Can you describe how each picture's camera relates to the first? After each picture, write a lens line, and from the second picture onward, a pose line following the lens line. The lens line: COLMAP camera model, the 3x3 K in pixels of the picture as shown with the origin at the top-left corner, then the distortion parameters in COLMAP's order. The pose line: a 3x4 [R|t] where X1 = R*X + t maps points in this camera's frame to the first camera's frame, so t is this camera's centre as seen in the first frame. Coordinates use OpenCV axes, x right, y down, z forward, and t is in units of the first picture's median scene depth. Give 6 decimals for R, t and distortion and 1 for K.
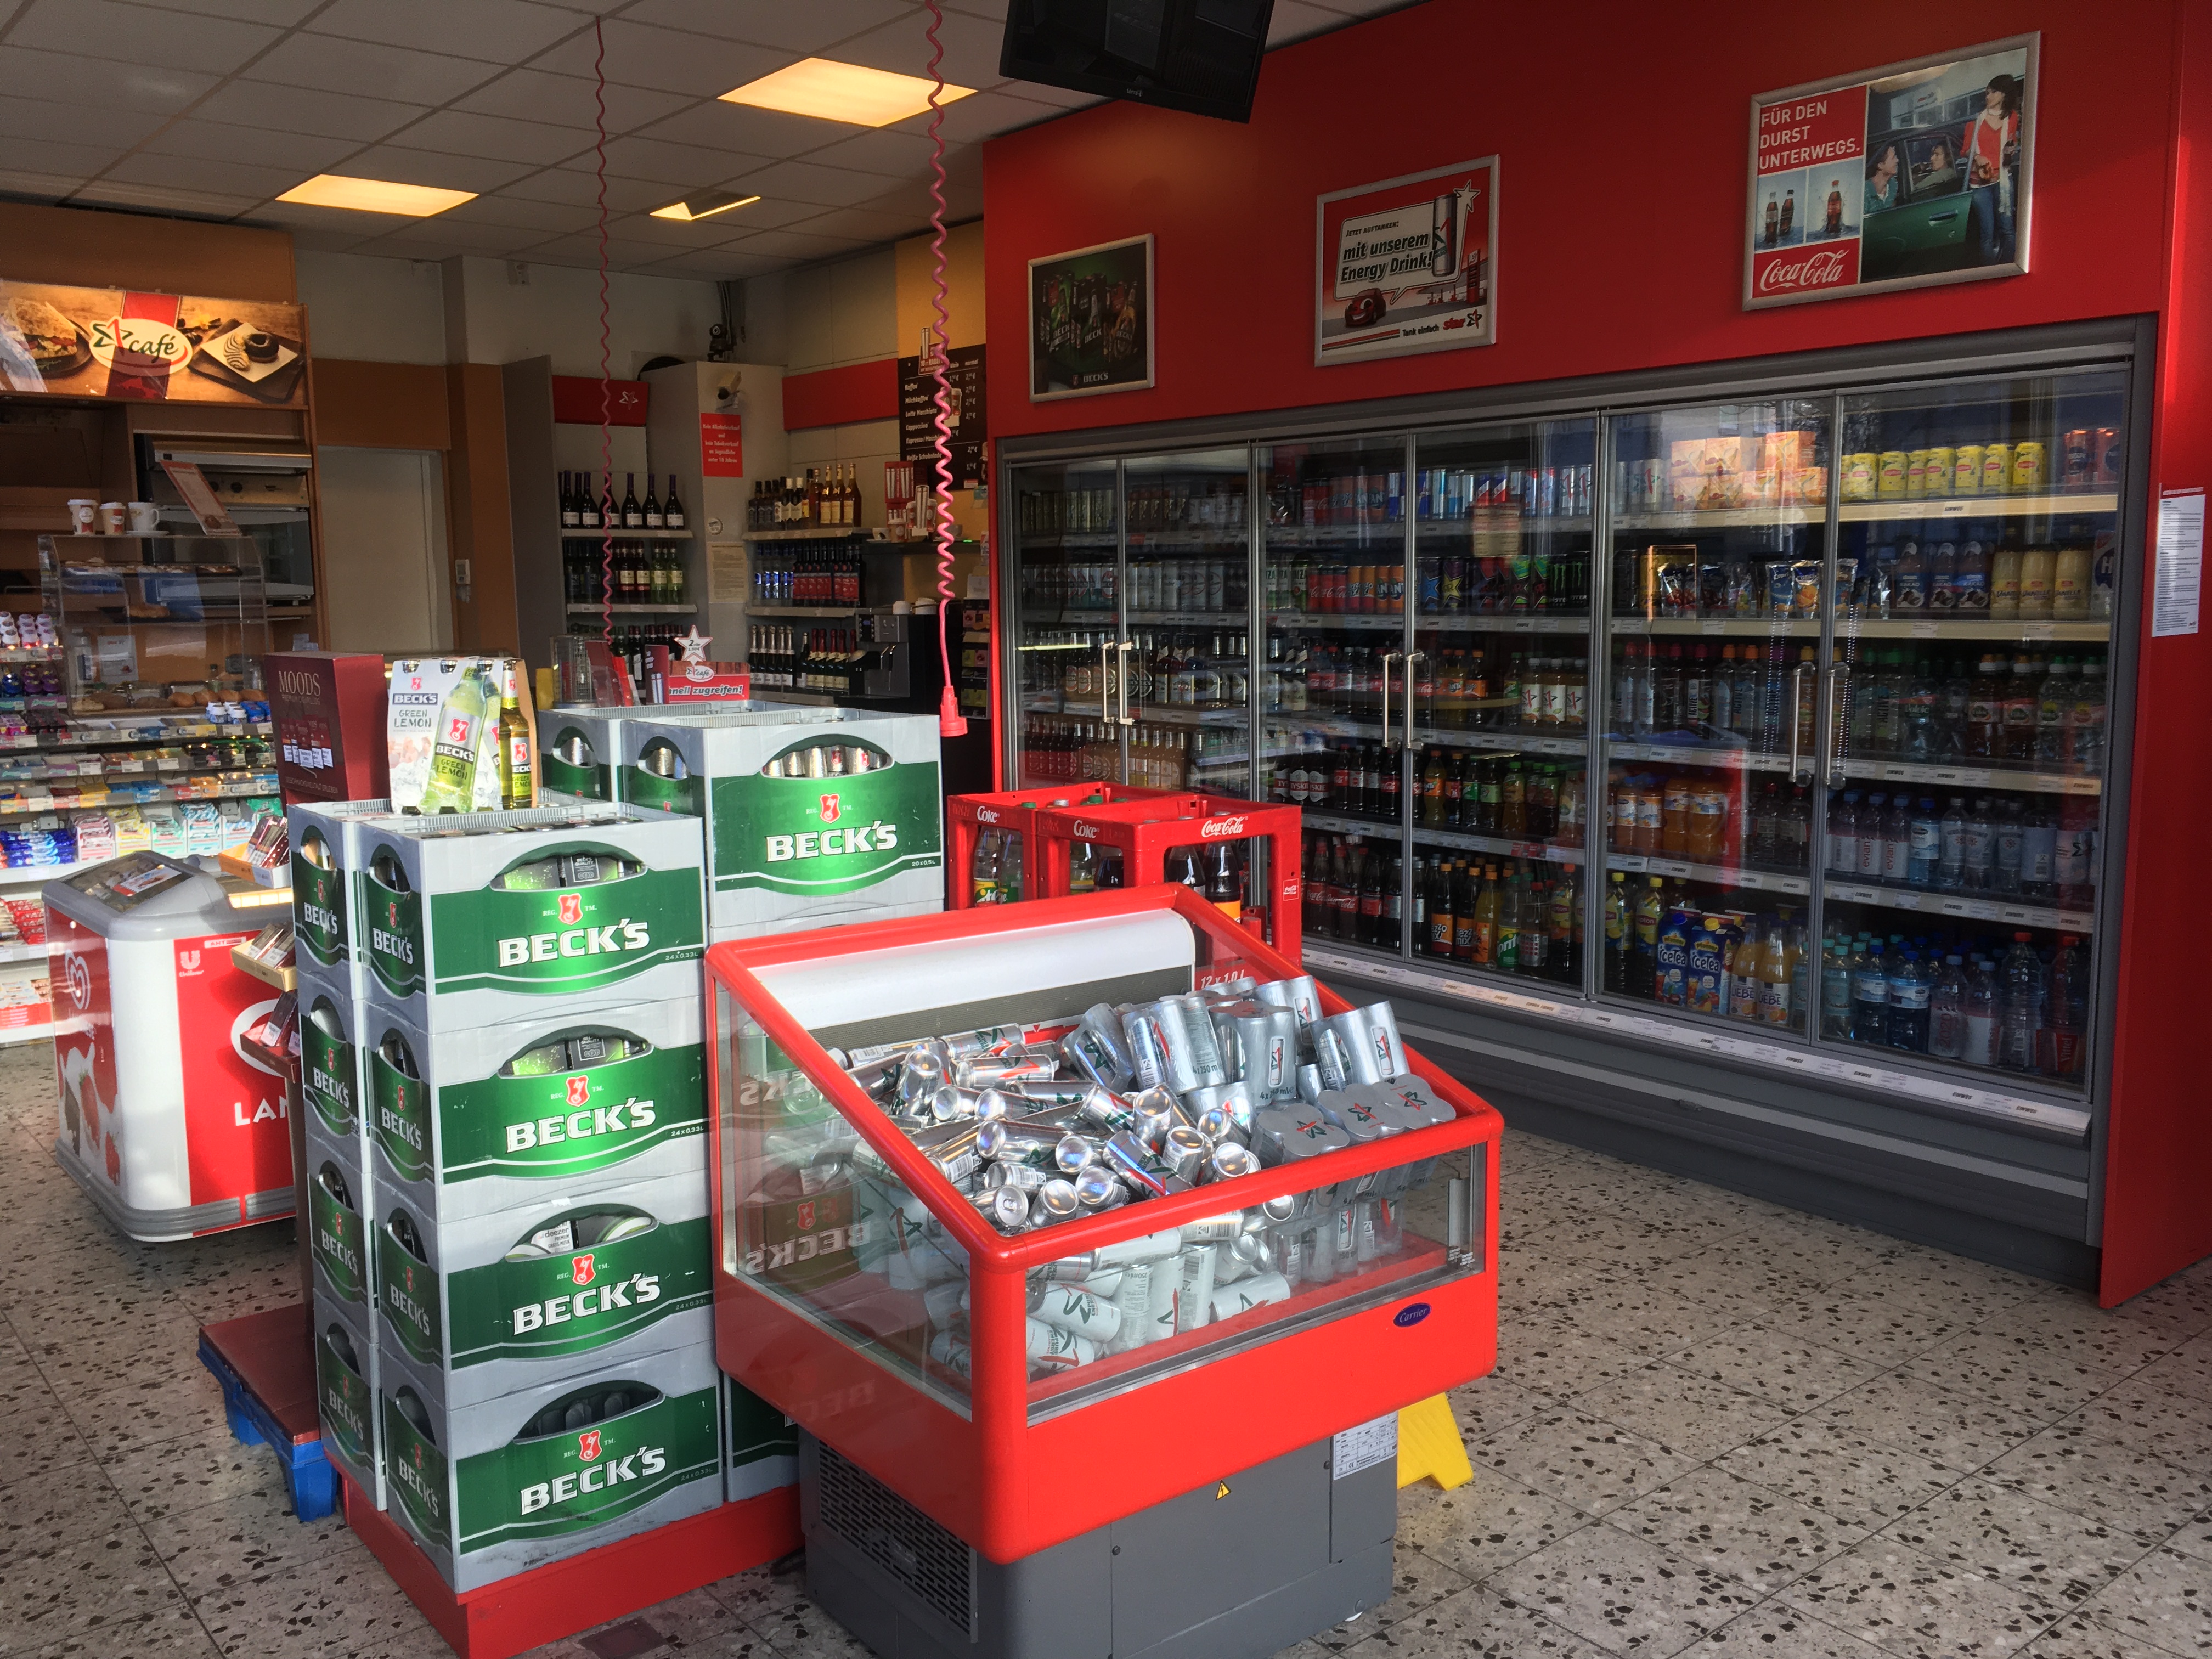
lens RADIAL K [[1897.1, 0, 1105.5], [0, 1897.1, 830.8], [0, 0, 1]] dist [0.044672, -0.006284]
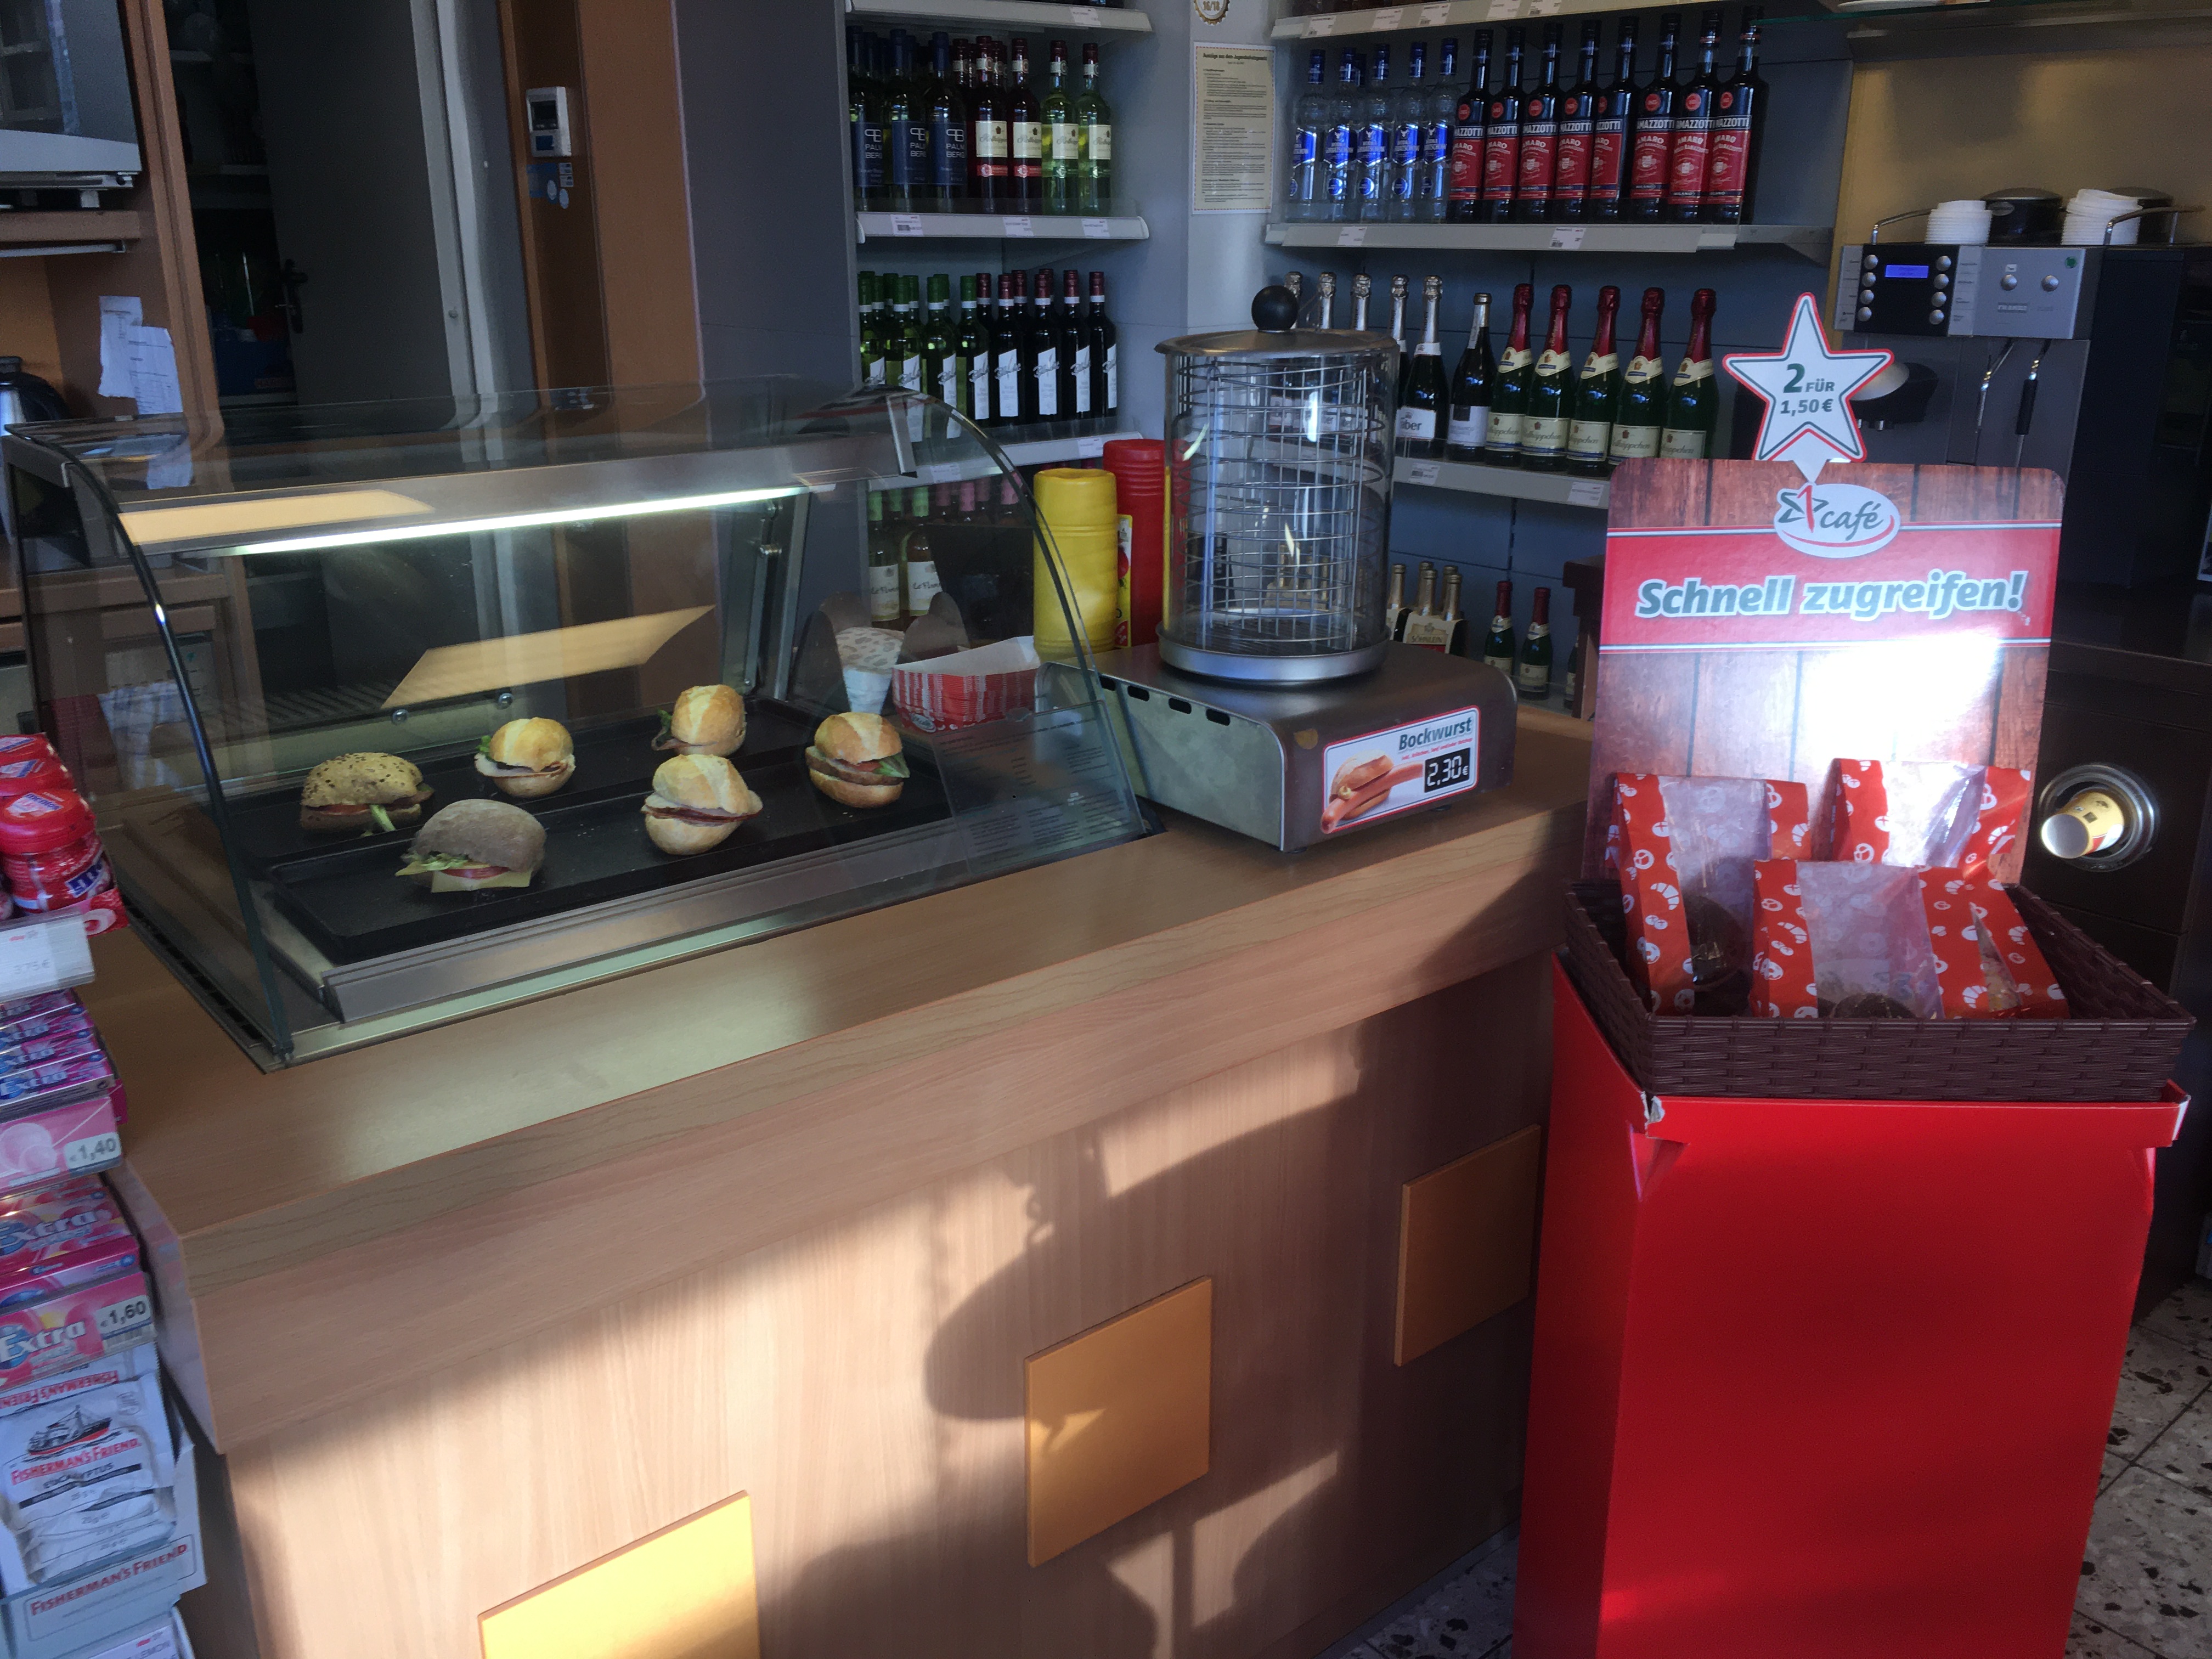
lens RADIAL K [[1897.1, 0, 1105.5], [0, 1897.1, 830.8], [0, 0, 1]] dist [0.044672, -0.006284]
pose [[0.999731, -0.001607, 0.023156, -0.242098], [-0.002700, 0.982773, 0.184797, -0.070201], [-0.023054, -0.184810, 0.982504, 0.615947]]
